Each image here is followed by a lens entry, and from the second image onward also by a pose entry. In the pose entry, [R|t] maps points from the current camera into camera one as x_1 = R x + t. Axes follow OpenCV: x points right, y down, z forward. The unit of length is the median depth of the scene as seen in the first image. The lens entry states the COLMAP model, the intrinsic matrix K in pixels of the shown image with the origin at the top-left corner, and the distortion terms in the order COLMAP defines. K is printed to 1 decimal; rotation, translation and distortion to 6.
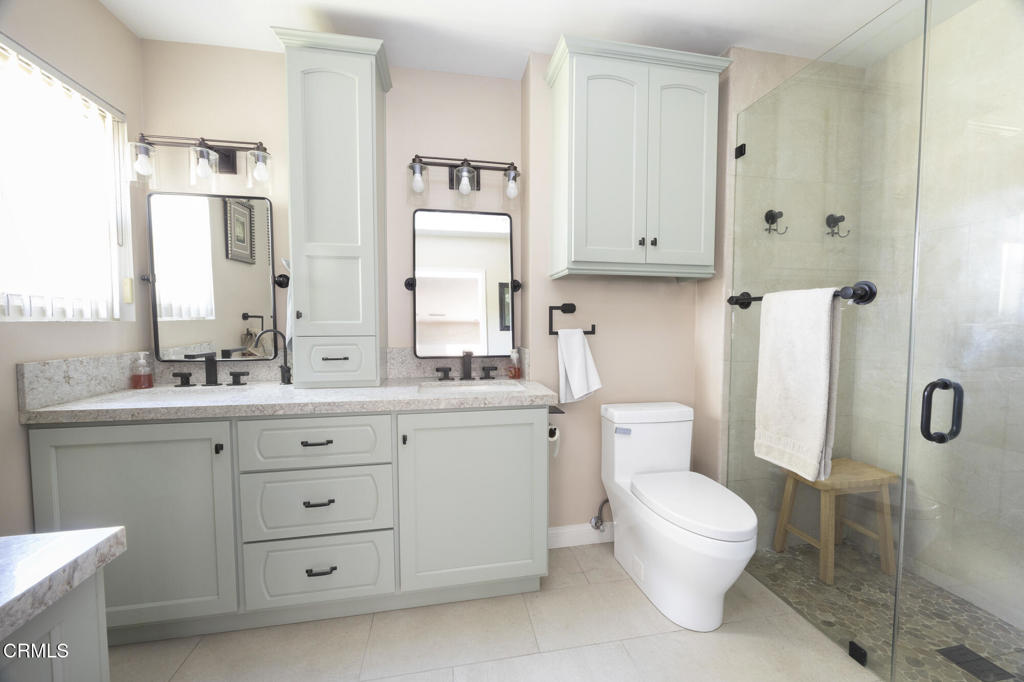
lens RADIAL K [[386.7, 0, 513.1], [0, 386.7, 342.5], [0, 0, 1]] dist [-0.002023, -0.000348]
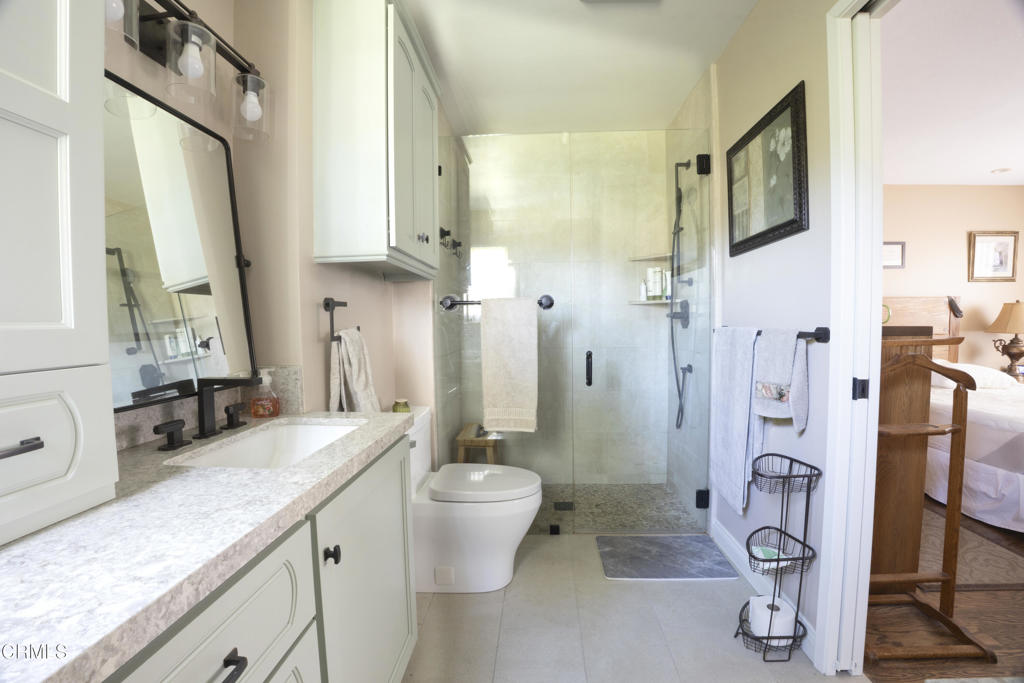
lens RADIAL K [[436.9, 0, 512.0], [0, 436.9, 341.5], [0, 0, 1]] dist [-0.001688, -0.000275]
pose [[0.254641, -0.047786, 0.965854, -0.742574], [0.059595, 0.997655, 0.033648, -0.033829], [-0.965198, 0.048992, 0.256891, 0.594022]]
